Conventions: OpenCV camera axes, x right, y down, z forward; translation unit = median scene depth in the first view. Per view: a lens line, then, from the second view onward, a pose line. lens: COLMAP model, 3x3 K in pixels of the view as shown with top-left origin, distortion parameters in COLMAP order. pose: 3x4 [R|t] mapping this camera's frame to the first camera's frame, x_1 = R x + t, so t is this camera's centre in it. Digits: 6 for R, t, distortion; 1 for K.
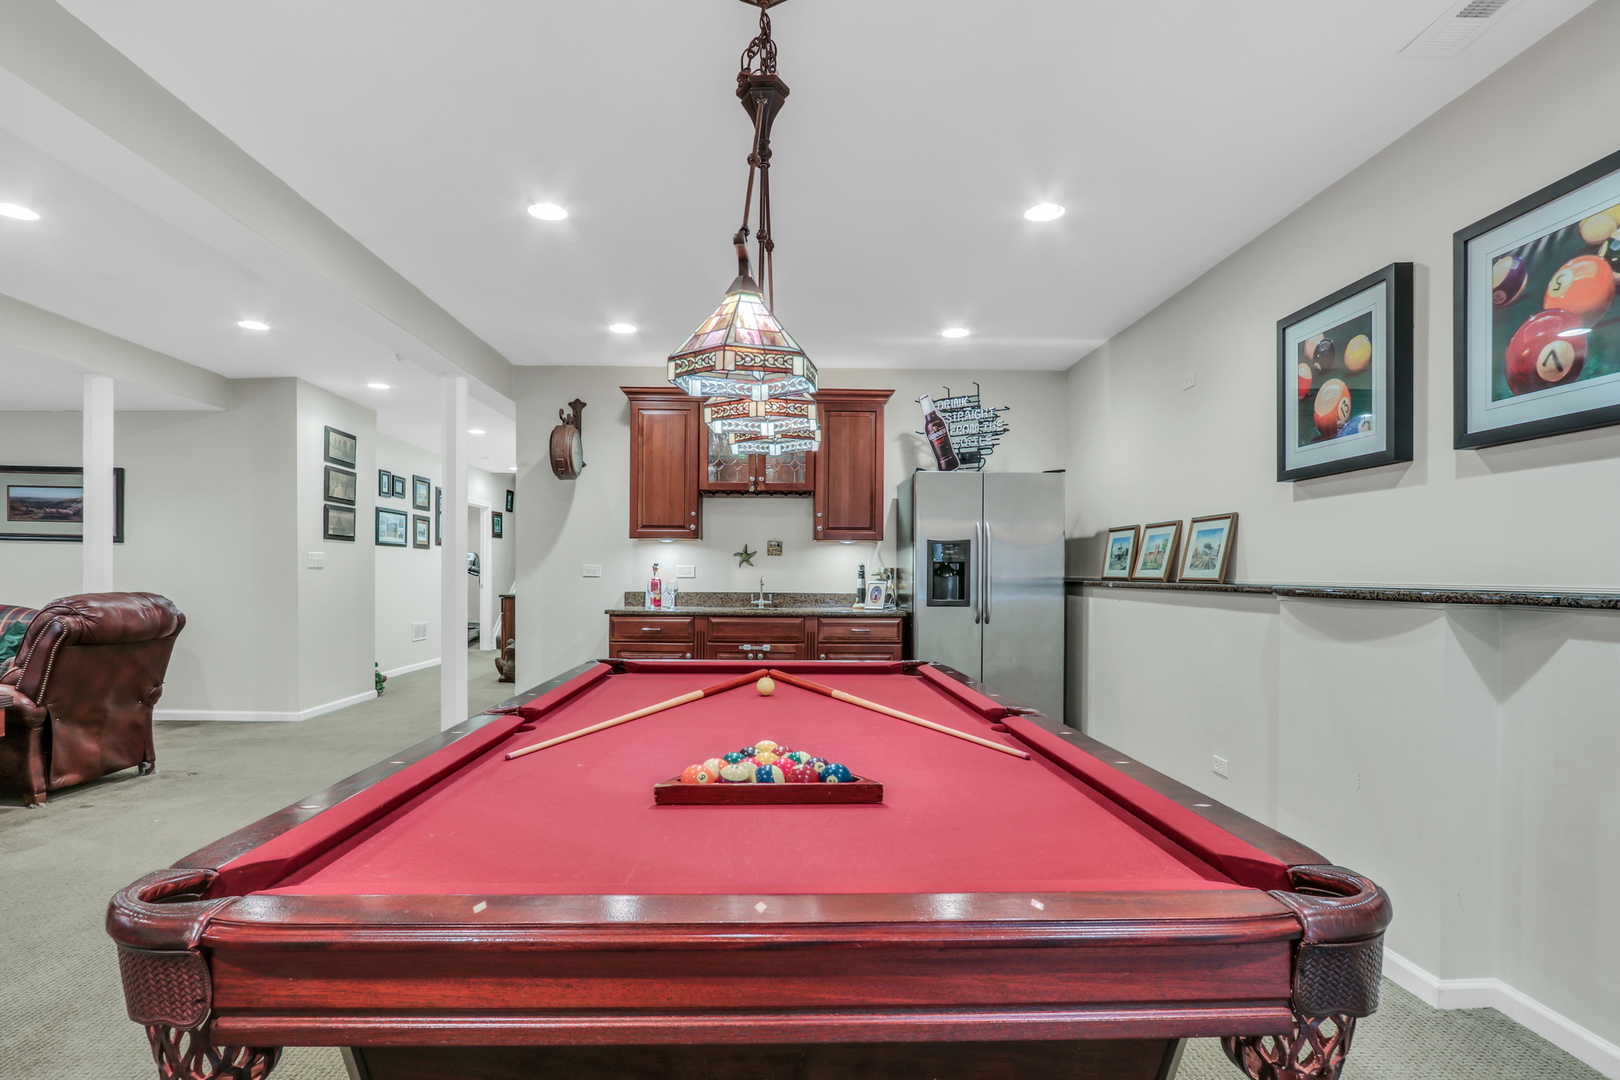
lens RADIAL K [[835.3, 0, 774.7], [0, 835.3, 583.4], [0, 0, 1]] dist [-0.002483, -0.001995]
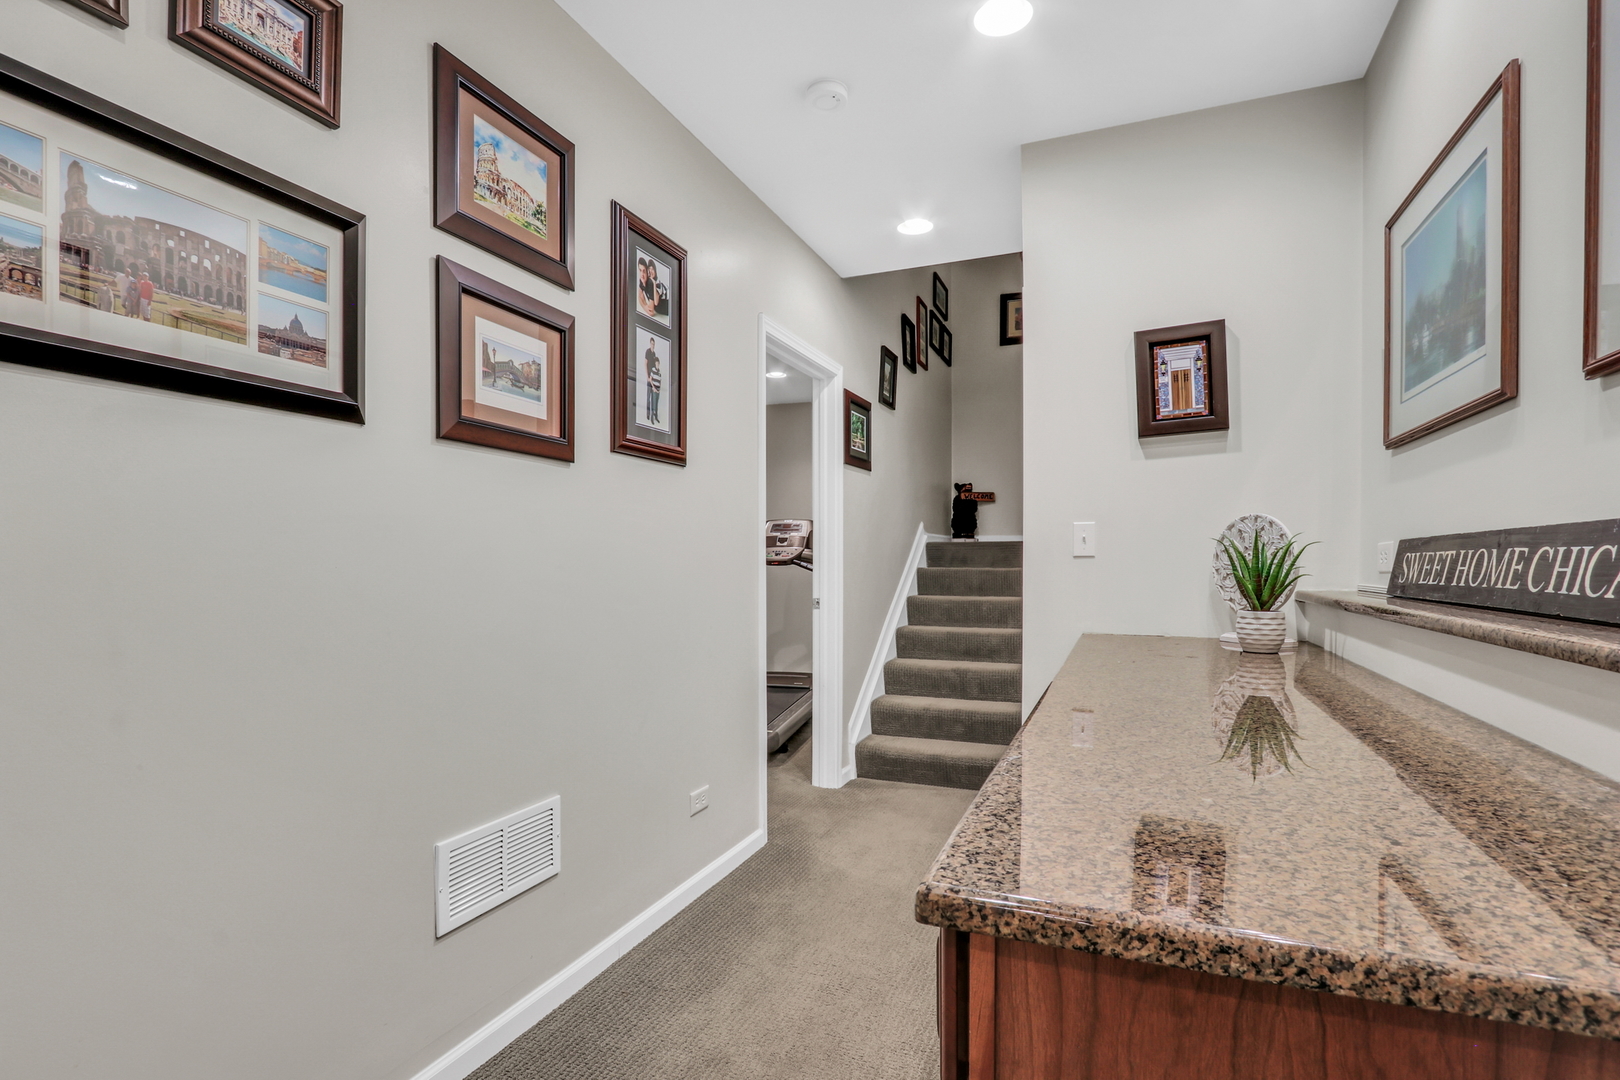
lens RADIAL K [[835.3, 0, 808.5], [0, 835.3, 553.7], [0, 0, 1]] dist [-0.002483, -0.001995]
pose [[0.930668, -0.009814, -0.365732, -0.534432], [0.002757, 0.999800, -0.019811, -0.023964], [0.365853, 0.017430, 0.930509, 1.591052]]
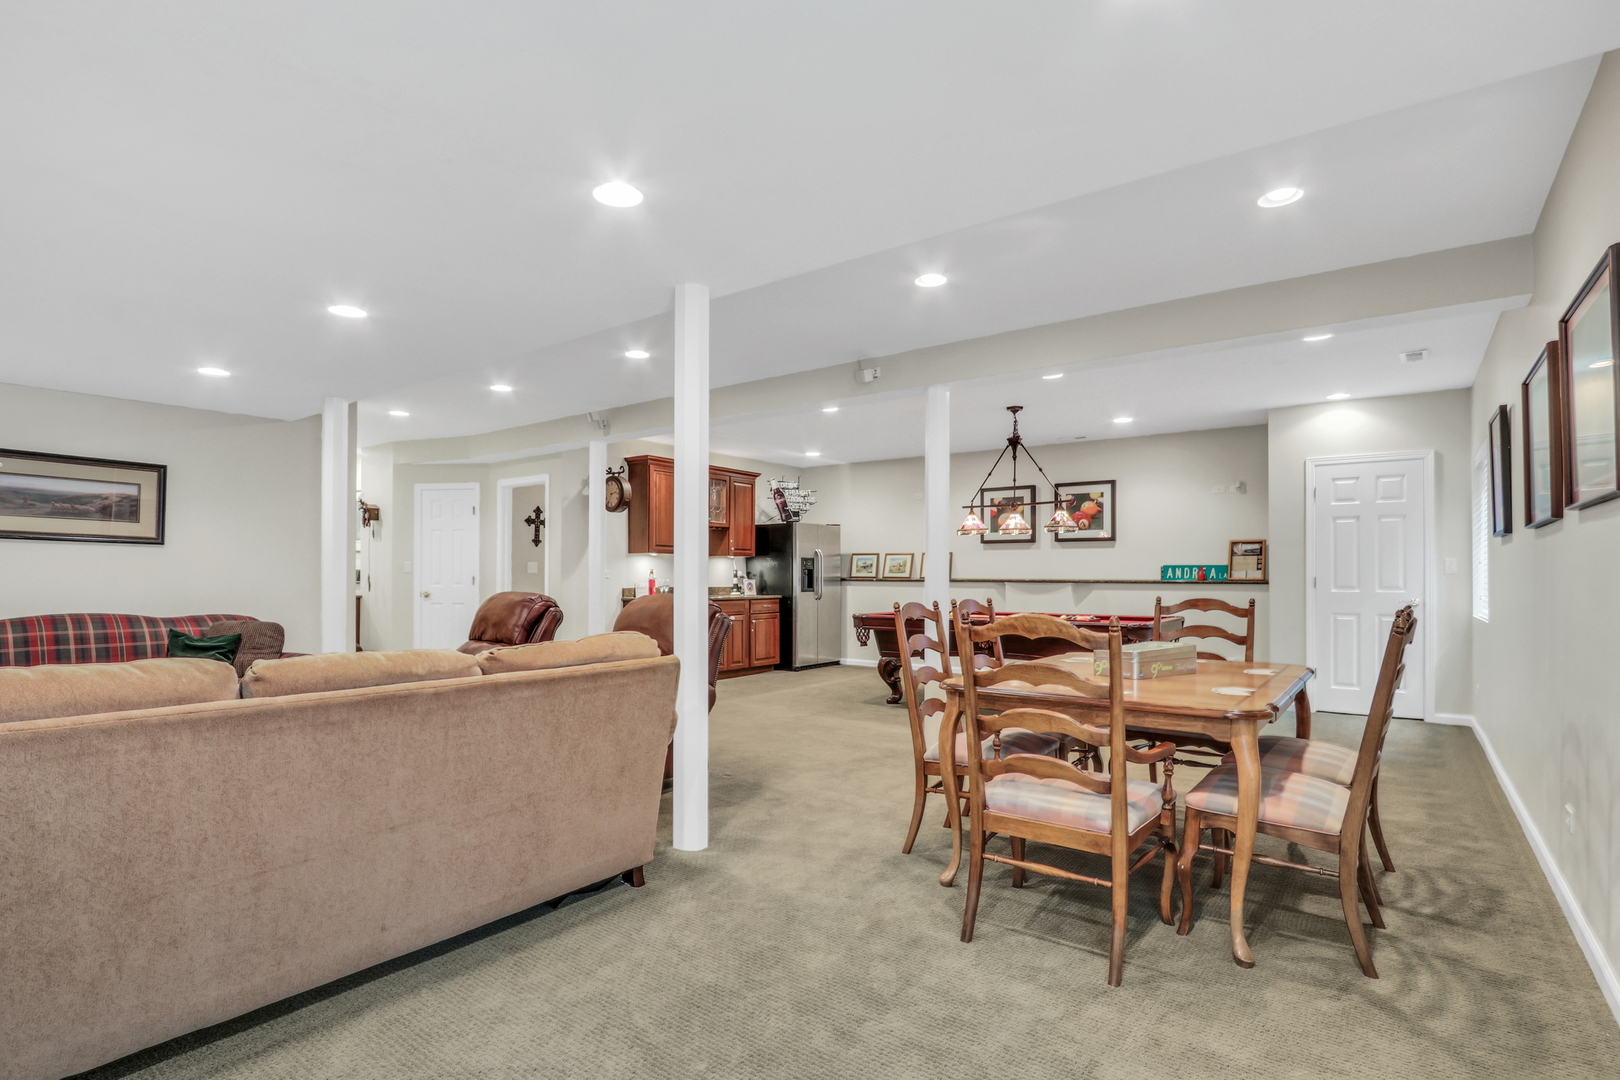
lens RADIAL K [[835.3, 0, 774.0], [0, 835.3, 572.6], [0, 0, 1]] dist [-0.002483, -0.001995]
pose [[0.617650, -0.001452, 0.786452, -1.313936], [0.010614, 0.999923, -0.006490, -0.004992], [-0.786381, 0.012356, 0.617618, -0.144478]]
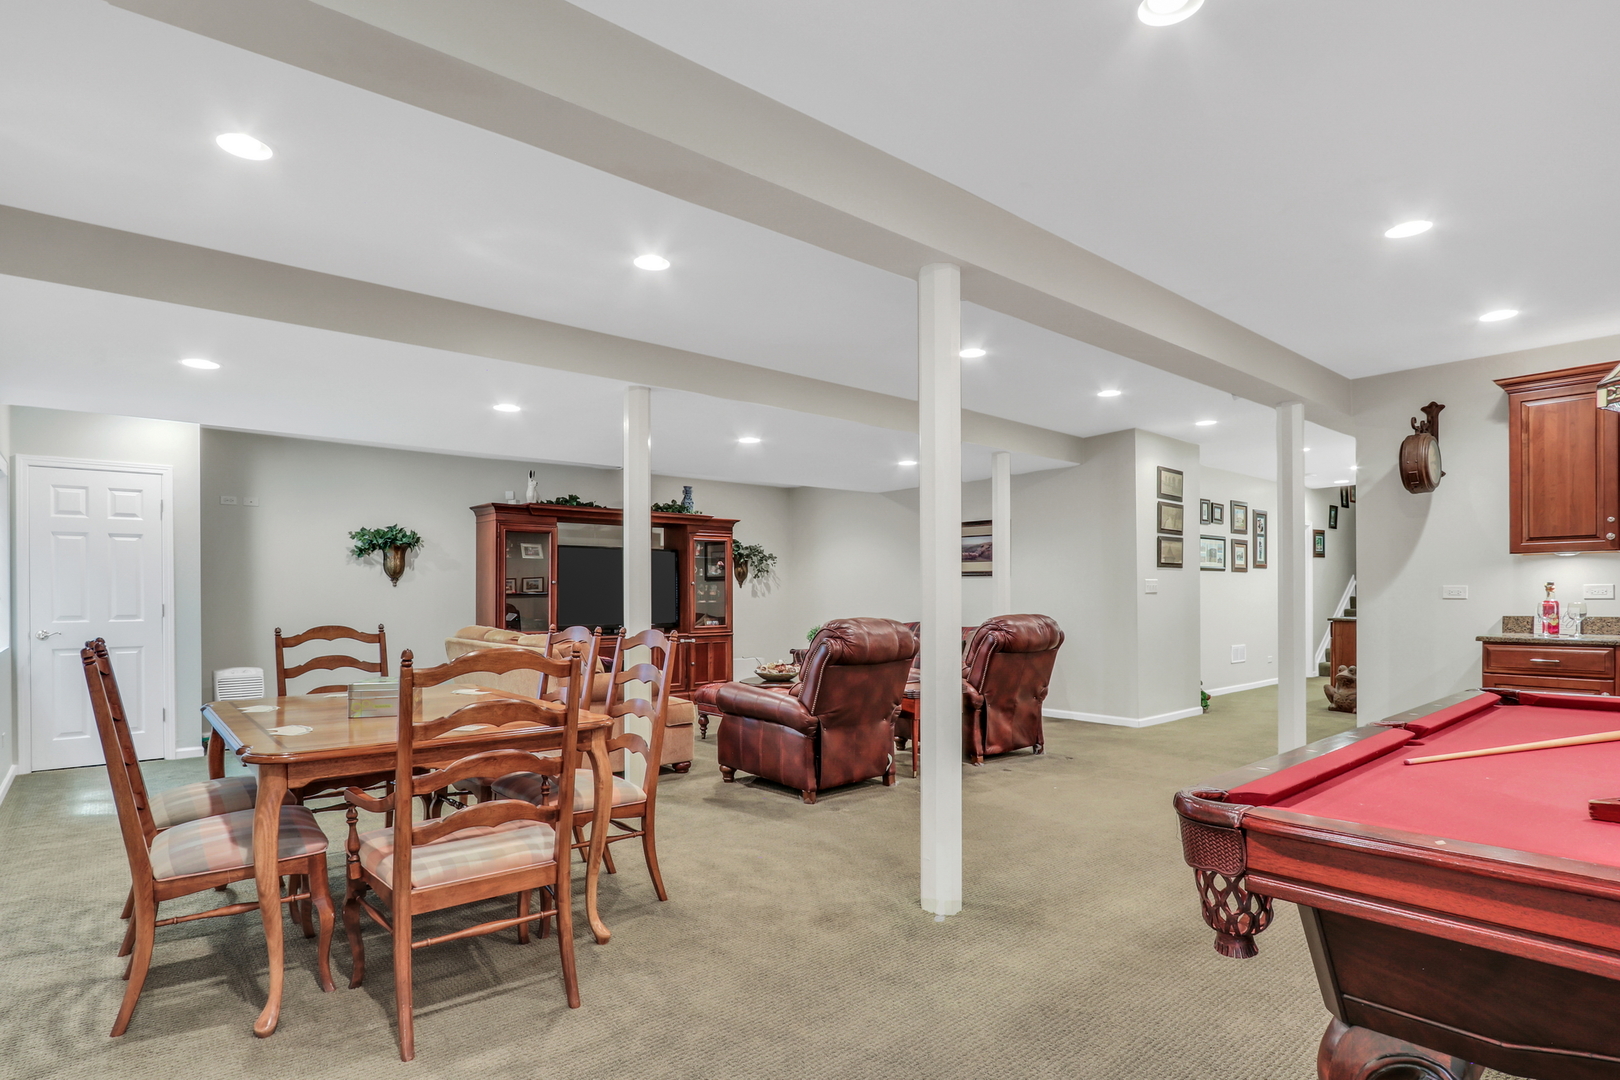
lens RADIAL K [[835.3, 0, 808.3], [0, 835.3, 594.8], [0, 0, 1]] dist [-0.002483, -0.001995]
pose [[0.653462, -0.012754, -0.756852, 0.002723], [0.002854, 0.999892, -0.014386, -0.001631], [0.756954, 0.007241, 0.653428, -0.111817]]
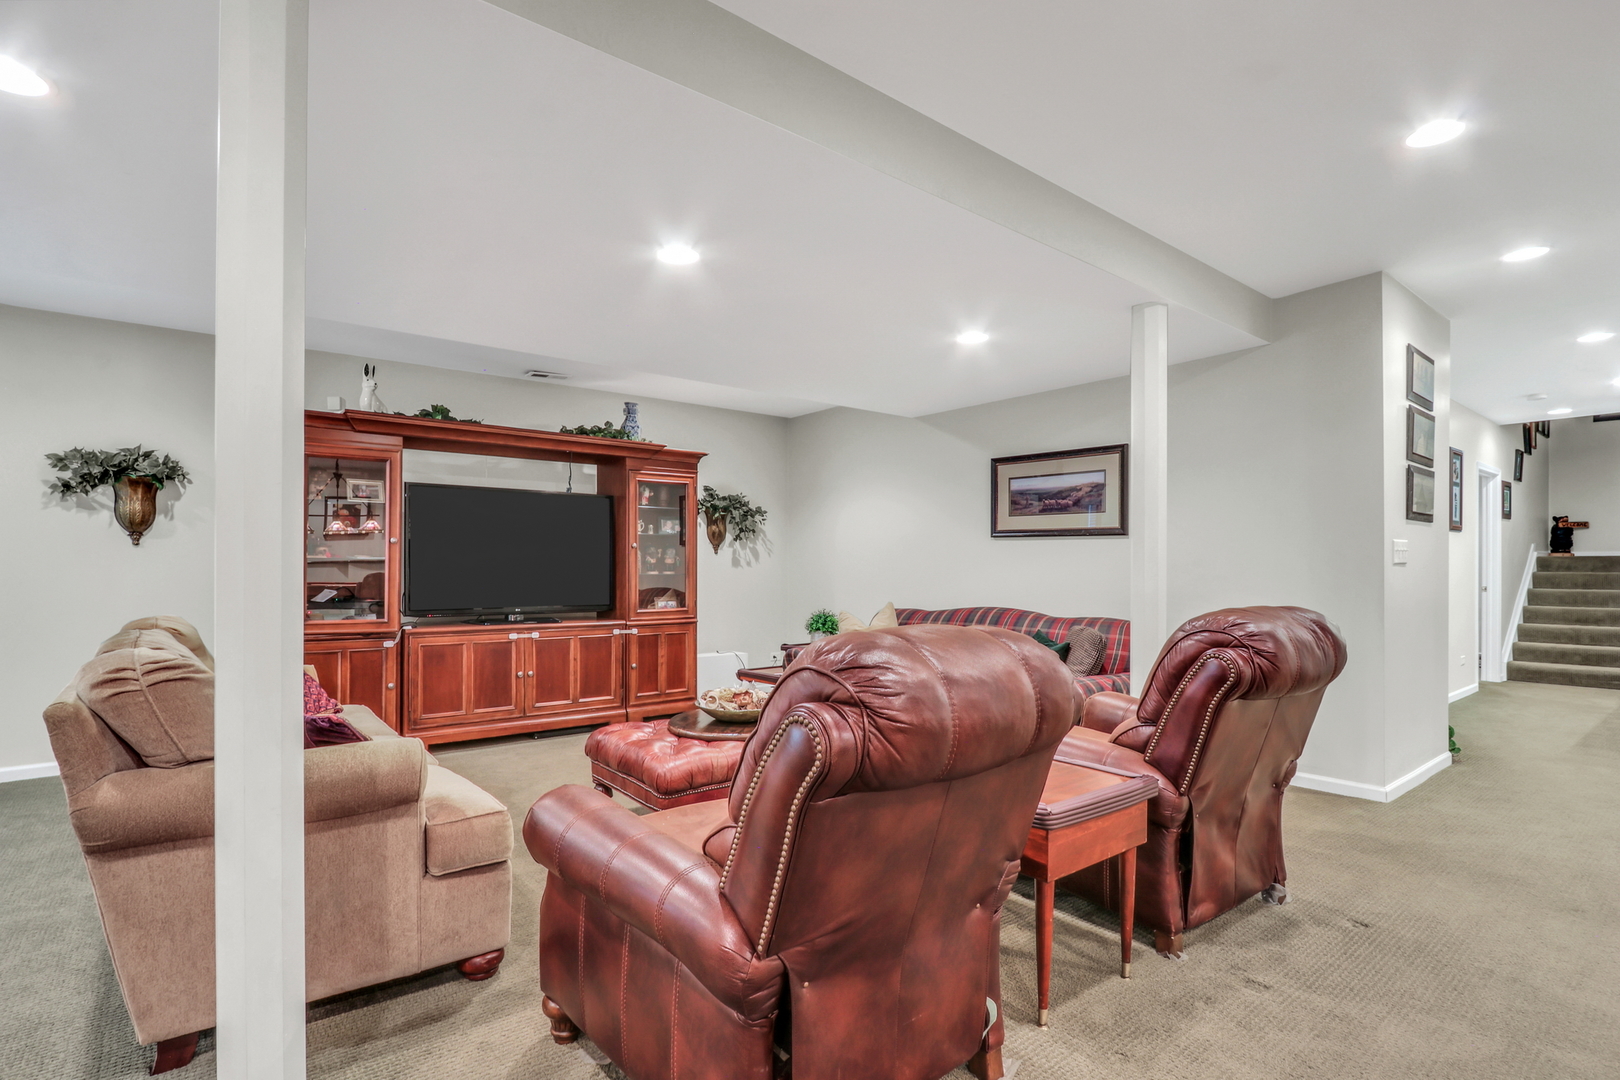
lens RADIAL K [[814.8, 0, 807.1], [0, 814.8, 568.5], [0, 0, 1]] dist [-0.001061, 0.000834]
pose [[0.637712, -0.007025, -0.770243, -0.442231], [-0.004017, 0.999914, -0.012446, -0.006406], [0.770265, 0.011031, 0.637629, 0.302098]]
